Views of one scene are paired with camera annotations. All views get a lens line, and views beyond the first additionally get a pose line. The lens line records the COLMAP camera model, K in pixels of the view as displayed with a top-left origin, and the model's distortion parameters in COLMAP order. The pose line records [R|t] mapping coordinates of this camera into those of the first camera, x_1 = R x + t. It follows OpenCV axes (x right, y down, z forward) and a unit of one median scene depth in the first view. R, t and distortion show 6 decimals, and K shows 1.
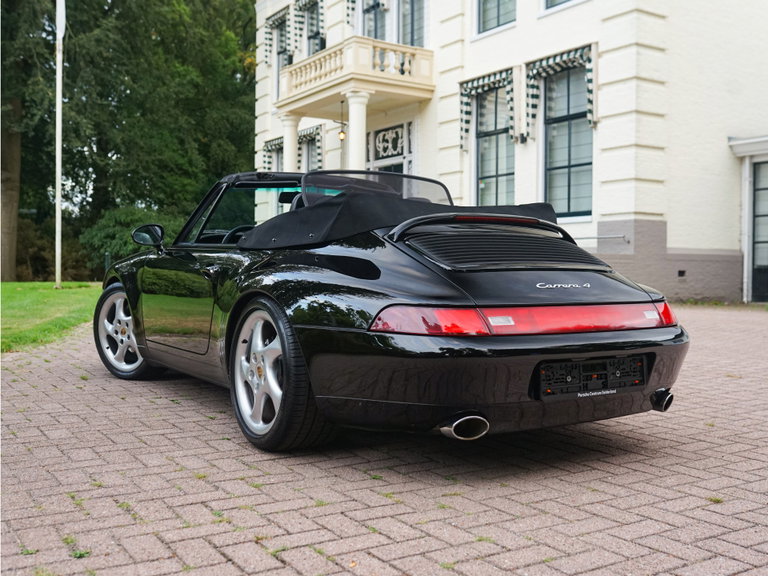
lens RADIAL K [[828.8, 0, 376.4], [0, 828.8, 288.9], [0, 0, 1]] dist [-0.034774, 0.000000]
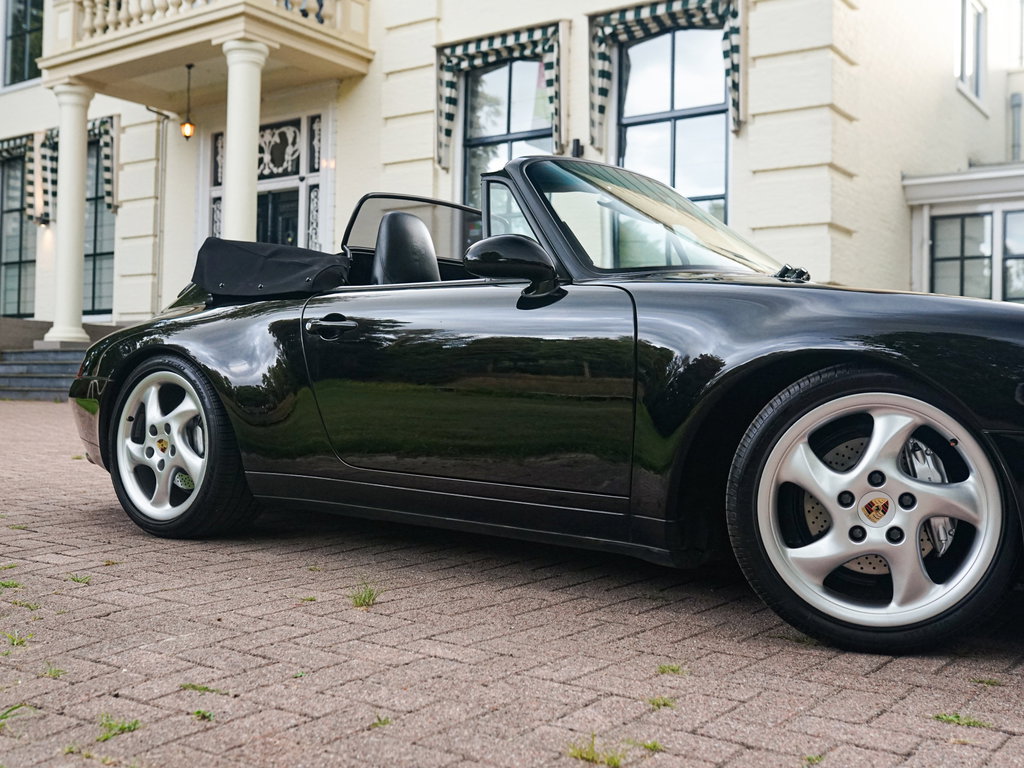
lens RADIAL K [[1112.4, 0, 487.1], [0, 1112.4, 375.5], [0, 0, 1]] dist [-0.035980, 0.000000]
pose [[0.923758, 0.014516, 0.382702, -0.150874], [-0.001664, 0.999424, -0.033893, -0.002682], [-0.382973, 0.030673, 0.923250, 0.306381]]
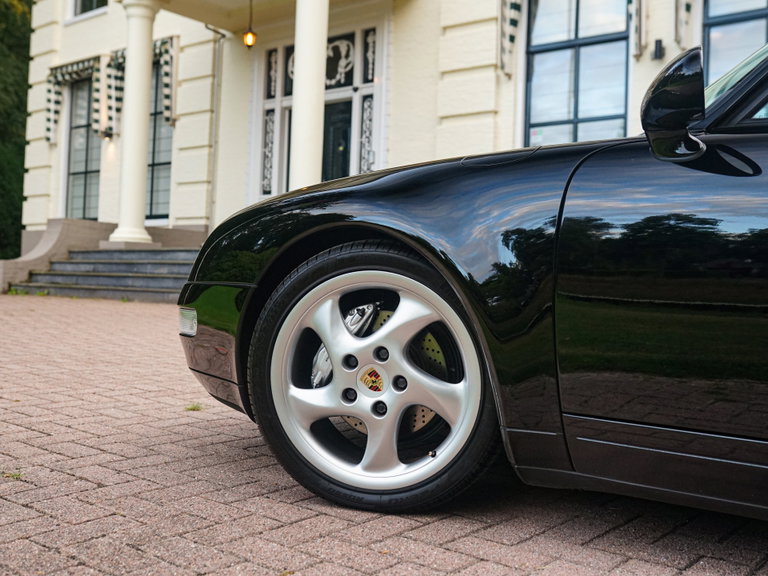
lens RADIAL K [[853.1, 0, 381.3], [0, 853.1, 279.1], [0, 0, 1]] dist [-0.038698, 0.000000]
pose [[0.943710, 0.031682, 0.329254, -0.157690], [-0.021921, 0.999204, -0.033317, -0.008811], [-0.330047, 0.024224, 0.943654, 0.495216]]
